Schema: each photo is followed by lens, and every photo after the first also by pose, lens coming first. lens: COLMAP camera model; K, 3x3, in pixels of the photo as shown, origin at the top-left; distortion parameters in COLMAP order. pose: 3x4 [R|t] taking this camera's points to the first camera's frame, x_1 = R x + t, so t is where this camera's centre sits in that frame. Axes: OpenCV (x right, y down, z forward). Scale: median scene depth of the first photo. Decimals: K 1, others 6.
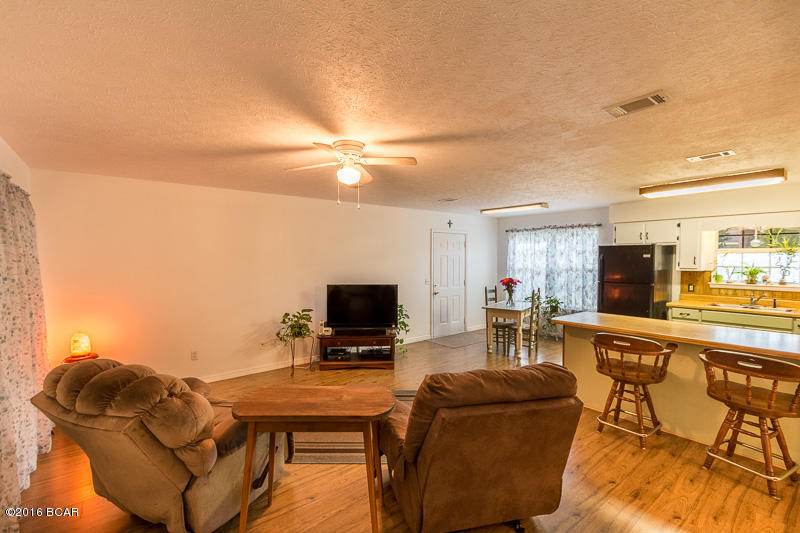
lens RADIAL K [[371.2, 0, 401.7], [0, 371.2, 264.1], [0, 0, 1]] dist [0.000817, -0.000406]
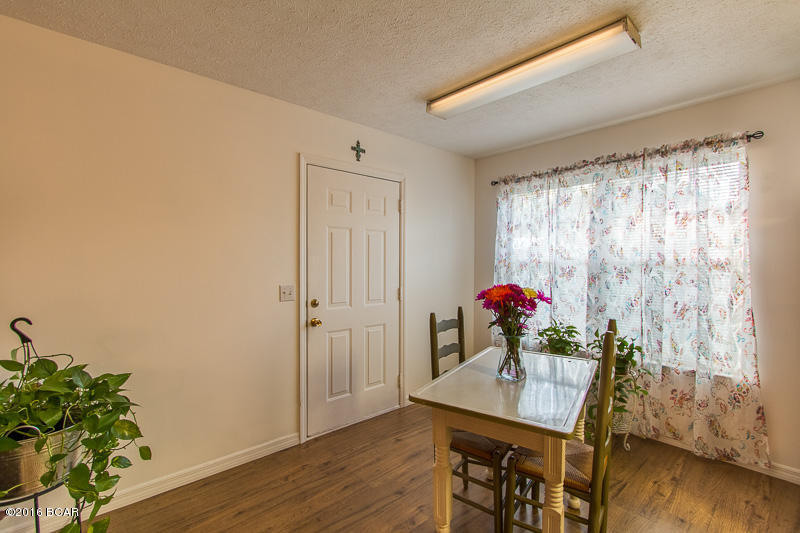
lens RADIAL K [[371.2, 0, 398.0], [0, 371.2, 266.8], [0, 0, 1]] dist [0.000817, -0.000406]
pose [[0.999341, 0.003108, 0.036174, 0.171584], [-0.003032, 0.999993, -0.002158, 0.021495], [-0.036181, 0.002047, 0.999343, 0.633739]]
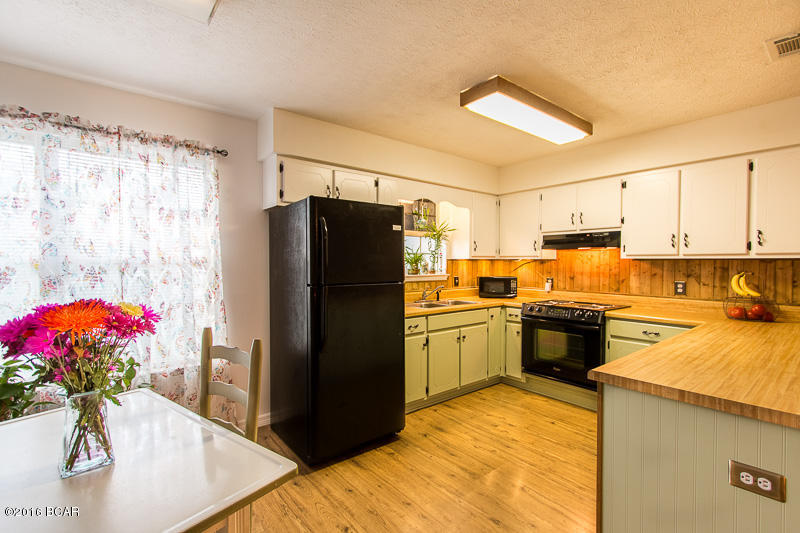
lens RADIAL K [[371.2, 0, 399.7], [0, 371.2, 268.4], [0, 0, 1]] dist [0.000817, -0.000406]
pose [[-0.006216, -0.020678, 0.999767, 0.107364], [0.011807, 0.999715, 0.020750, 0.017910], [-0.999911, 0.011933, -0.005970, 0.775292]]
